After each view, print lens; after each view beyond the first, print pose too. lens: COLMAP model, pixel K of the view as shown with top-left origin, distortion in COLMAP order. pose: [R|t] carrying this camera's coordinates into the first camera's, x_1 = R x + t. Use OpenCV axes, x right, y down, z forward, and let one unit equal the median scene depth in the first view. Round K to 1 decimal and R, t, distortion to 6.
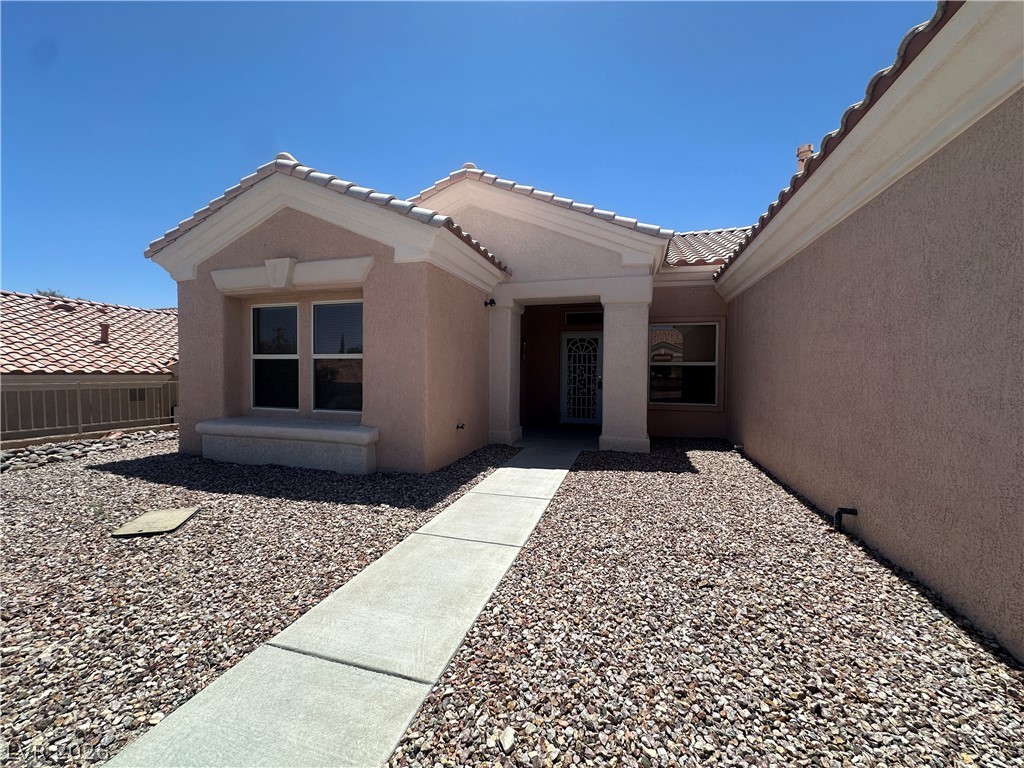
lens RADIAL K [[409.1, 0, 514.5], [0, 409.1, 386.1], [0, 0, 1]] dist [-0.005739, 0.002010]
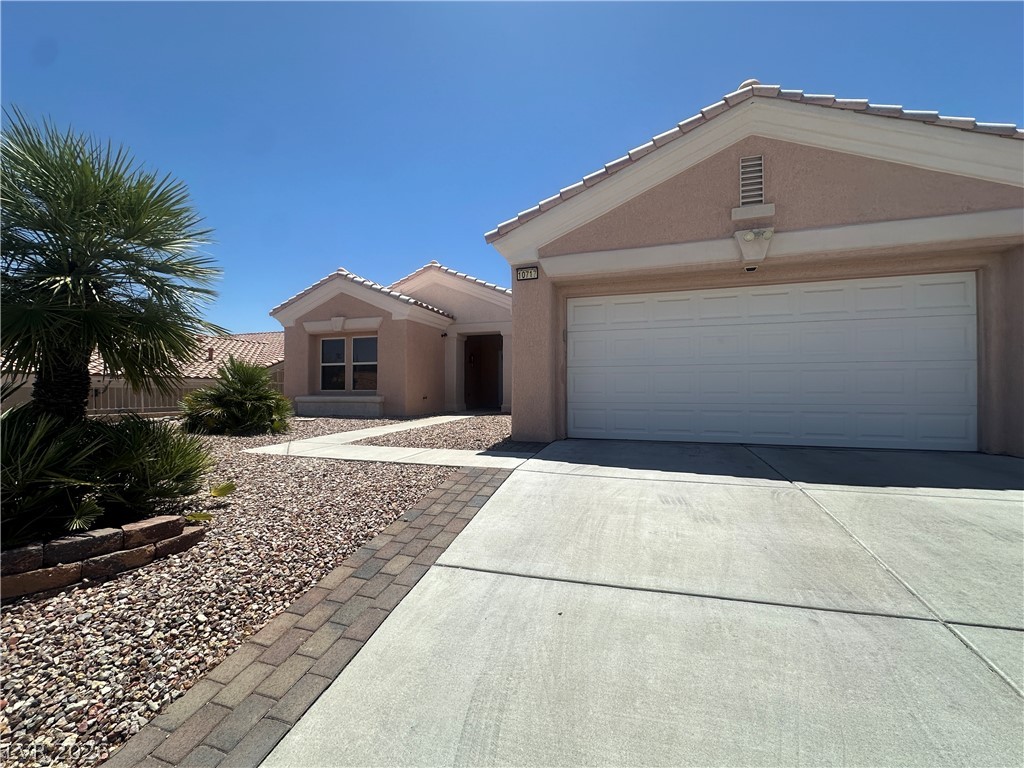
lens RADIAL K [[409.1, 0, 510.4], [0, 409.1, 387.7], [0, 0, 1]] dist [-0.005739, 0.002010]
pose [[0.999770, -0.007711, -0.020004, 0.329853], [0.006849, 0.999060, -0.042812, 0.139239], [0.020315, 0.042665, 0.998883, -1.004590]]
